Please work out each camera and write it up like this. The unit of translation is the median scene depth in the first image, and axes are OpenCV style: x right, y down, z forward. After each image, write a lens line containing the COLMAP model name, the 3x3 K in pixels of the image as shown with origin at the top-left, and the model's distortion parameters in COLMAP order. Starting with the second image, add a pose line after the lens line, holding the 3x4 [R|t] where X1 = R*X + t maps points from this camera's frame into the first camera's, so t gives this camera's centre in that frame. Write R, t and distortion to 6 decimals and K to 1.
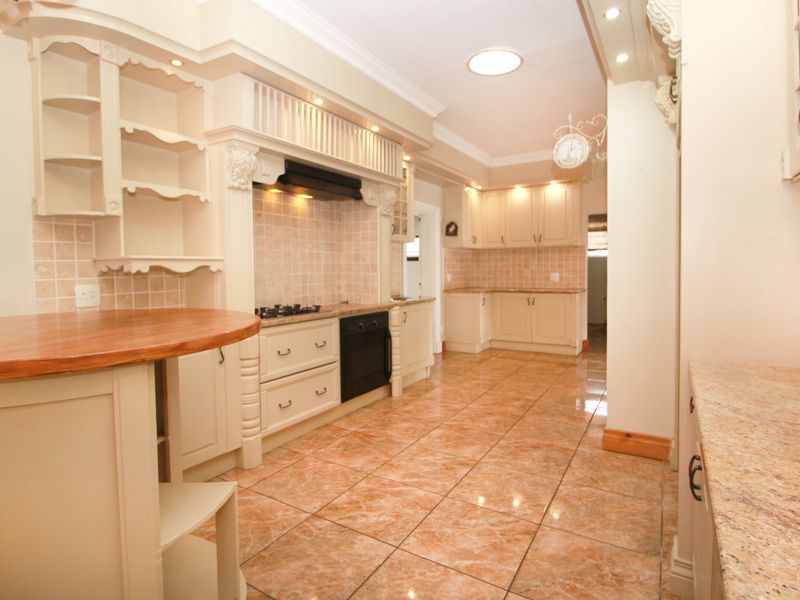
lens RADIAL K [[419.3, 0, 400.0], [0, 419.3, 300.0], [0, 0, 1]] dist [0.002869, -0.001684]
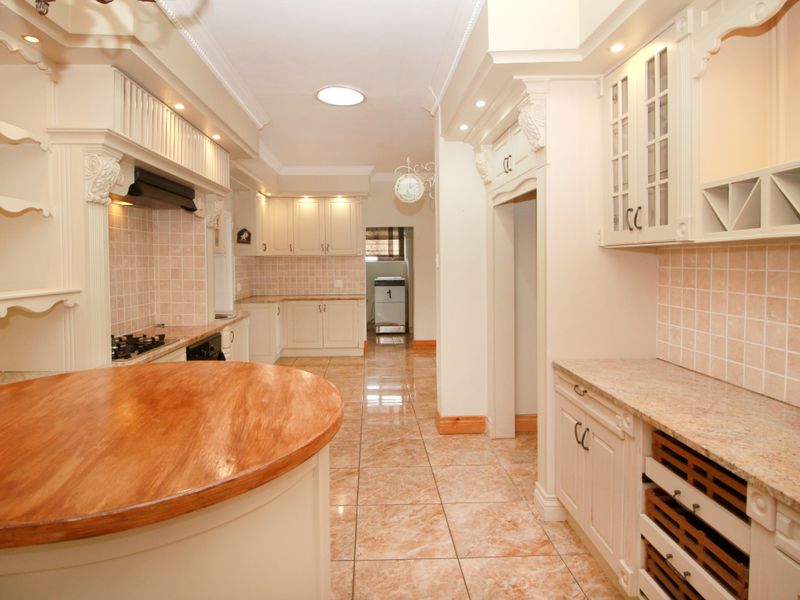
lens RADIAL K [[447.3, 0, 371.1], [0, 447.3, 297.5], [0, 0, 1]] dist [0.005664, -0.000822]
pose [[0.848445, -0.038238, 0.527900, -0.297249], [0.039075, 0.999190, 0.009574, -0.052068], [-0.527838, 0.012505, 0.849253, -0.007071]]
